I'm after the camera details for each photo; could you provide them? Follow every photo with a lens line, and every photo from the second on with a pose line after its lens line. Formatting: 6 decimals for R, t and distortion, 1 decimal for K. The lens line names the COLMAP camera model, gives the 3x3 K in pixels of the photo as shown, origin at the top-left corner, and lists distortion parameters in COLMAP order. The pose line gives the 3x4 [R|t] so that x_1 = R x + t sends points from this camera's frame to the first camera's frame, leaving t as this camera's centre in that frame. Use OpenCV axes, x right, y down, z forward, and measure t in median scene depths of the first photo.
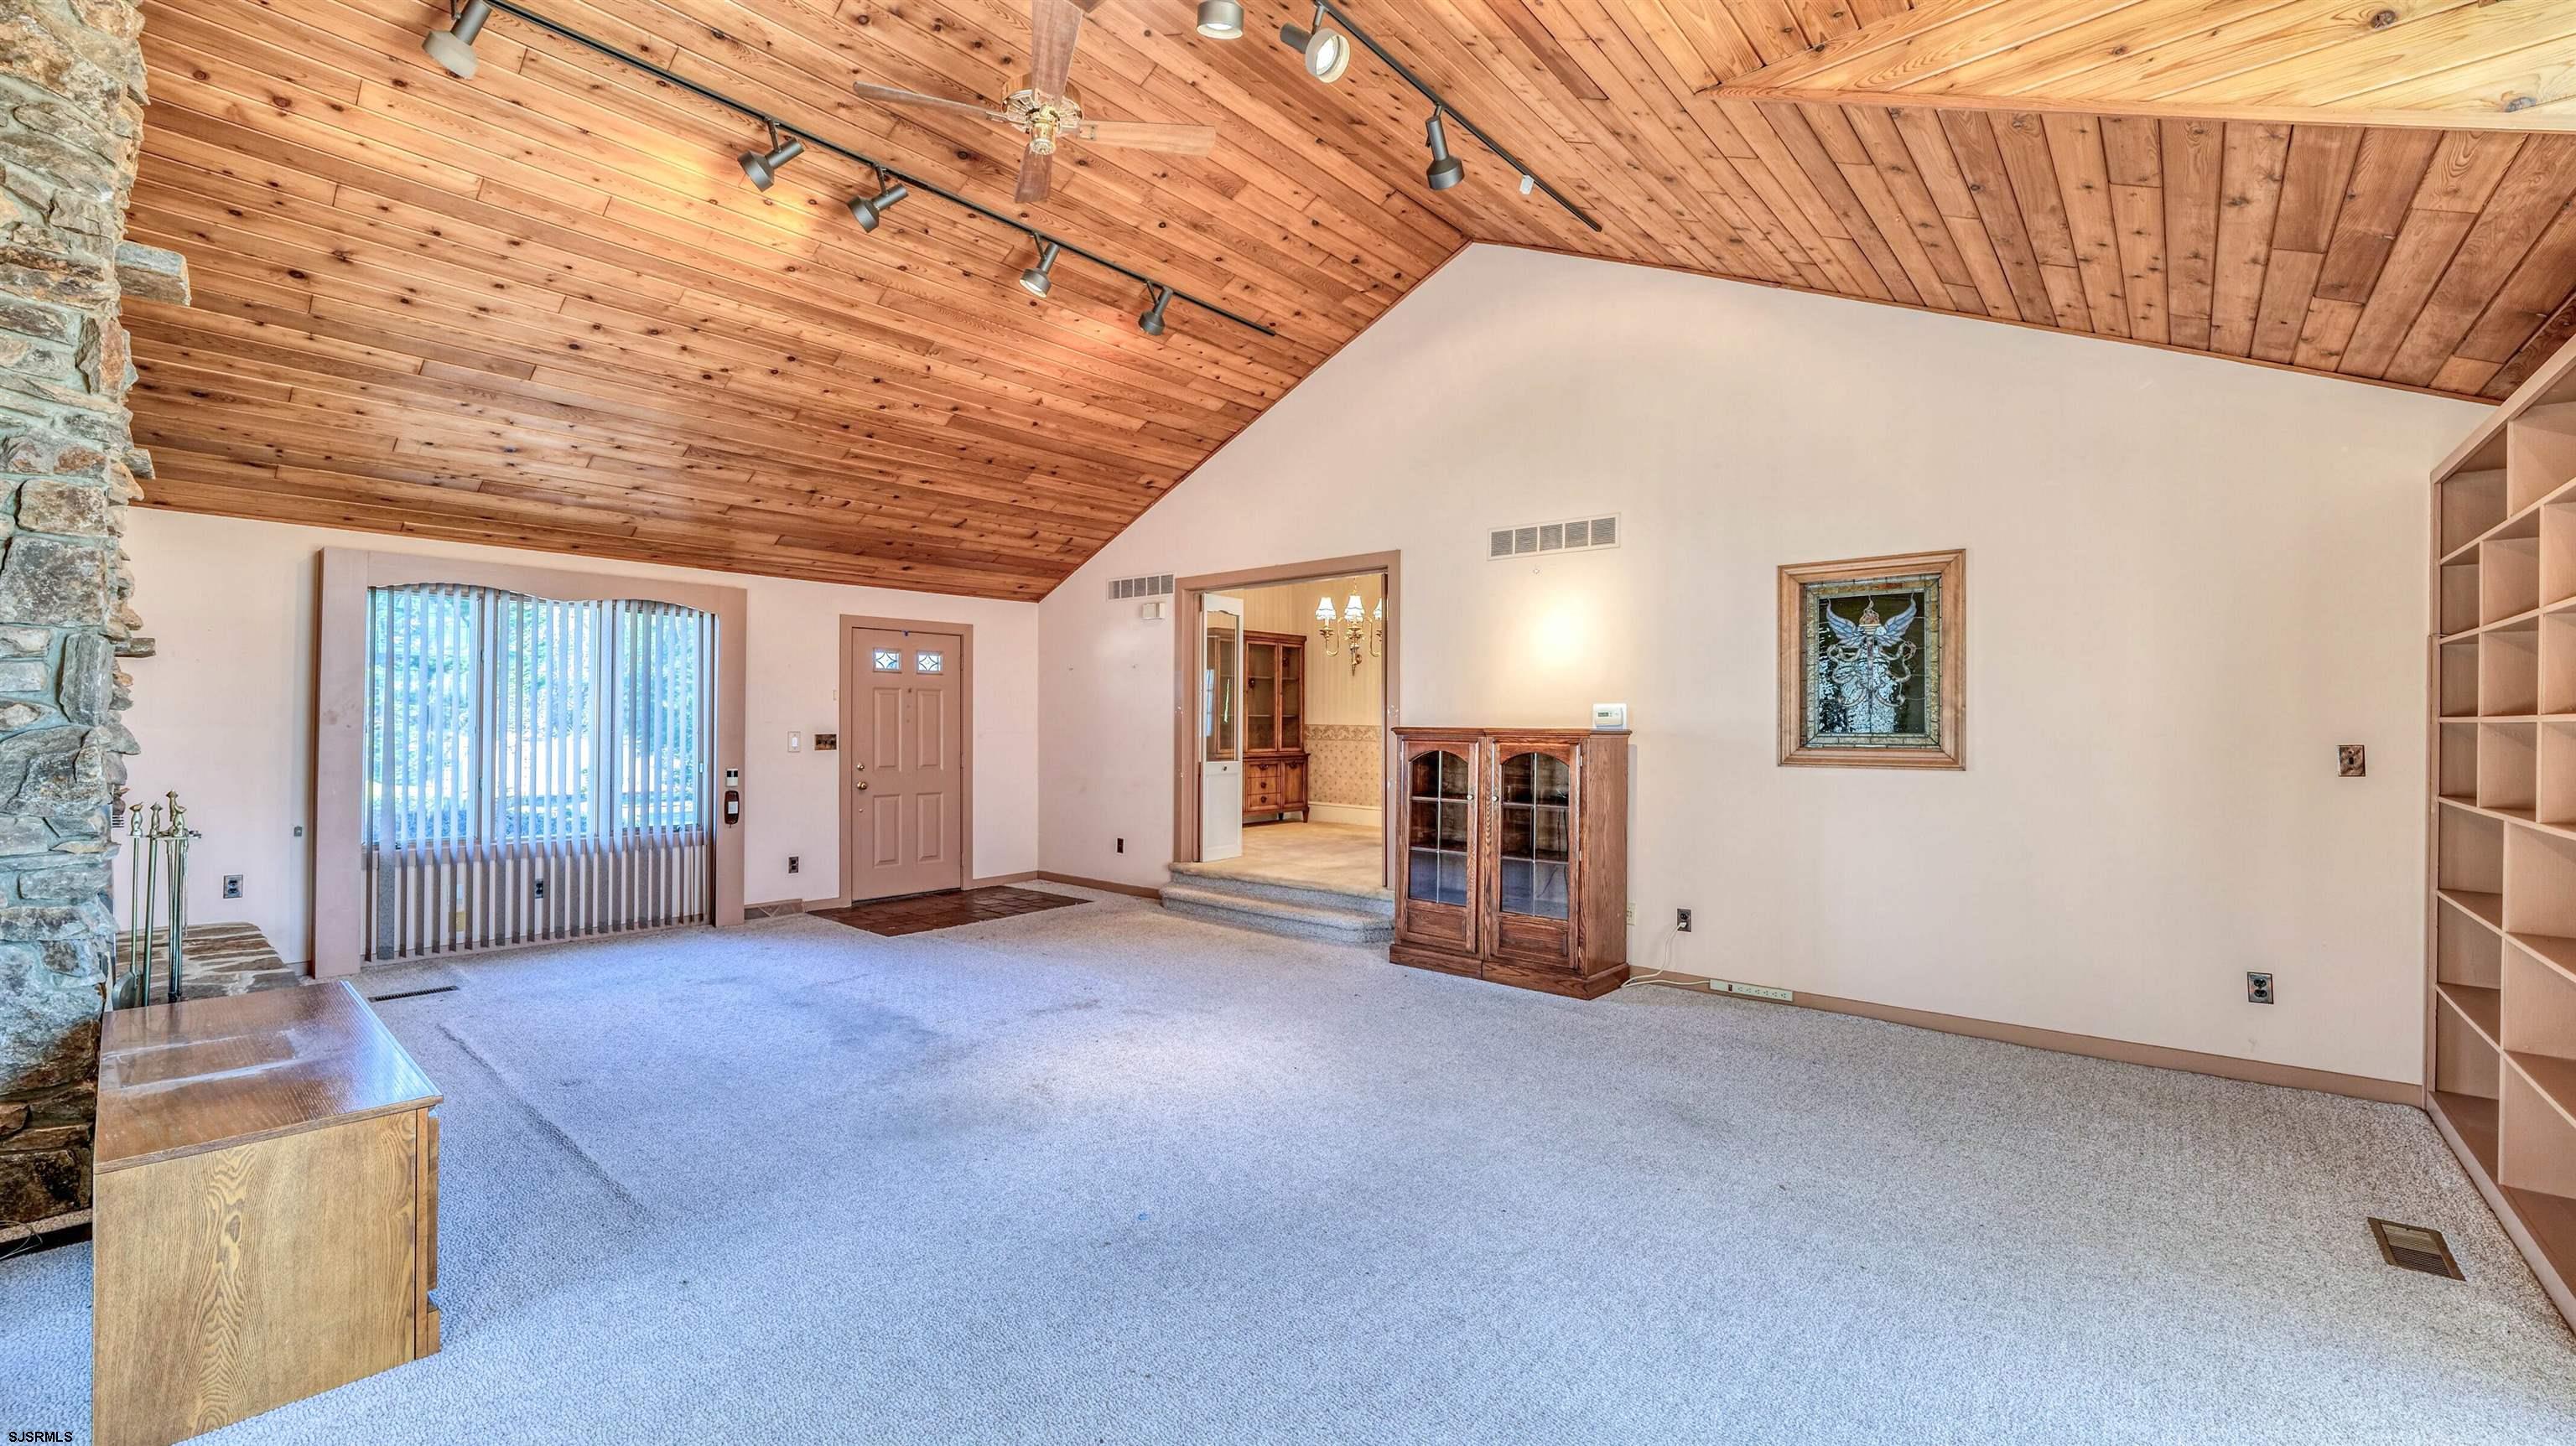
lens RADIAL K [[1045.7, 0, 1276.0], [0, 1045.7, 719.9], [0, 0, 1]] dist [-0.014139, 0.000061]
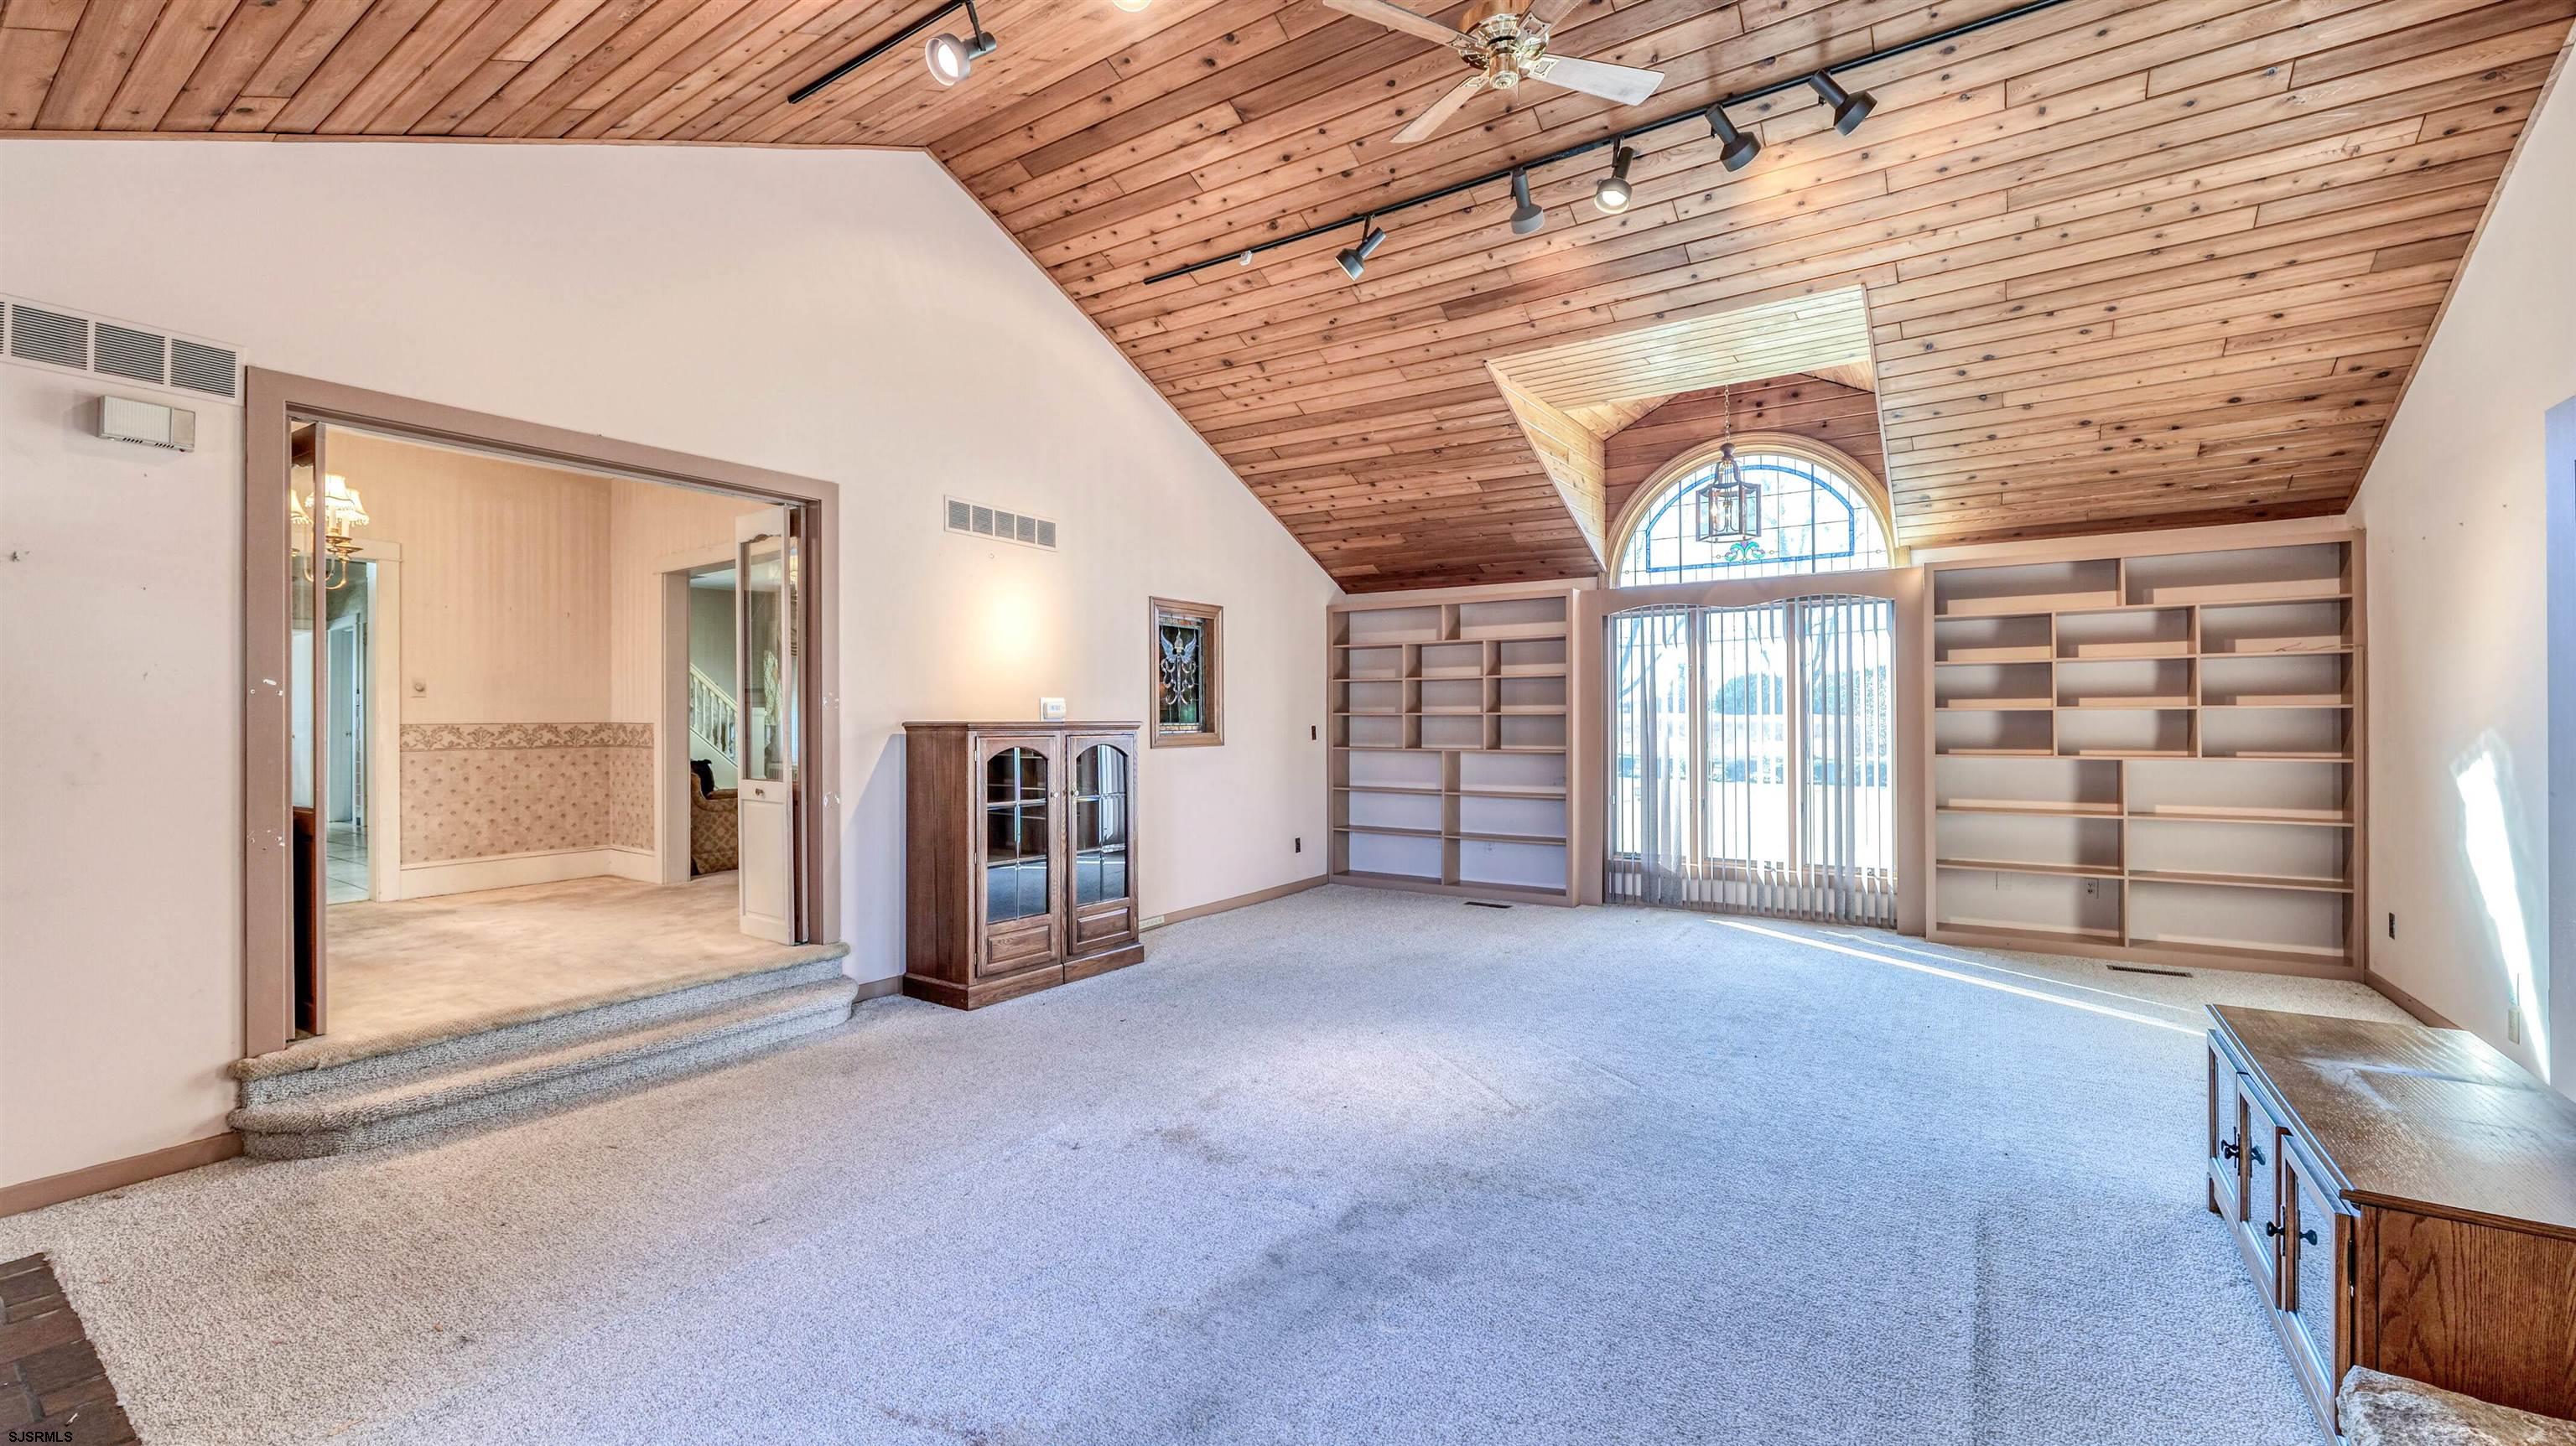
lens RADIAL K [[1045.7, 0, 1276.0], [0, 1045.7, 719.9], [0, 0, 1]] dist [-0.014139, 0.000061]
pose [[-0.121812, -0.007291, 0.992526, -0.858067], [-0.004334, 0.999967, 0.006814, -0.001669], [-0.992544, -0.003471, -0.121840, 1.015973]]
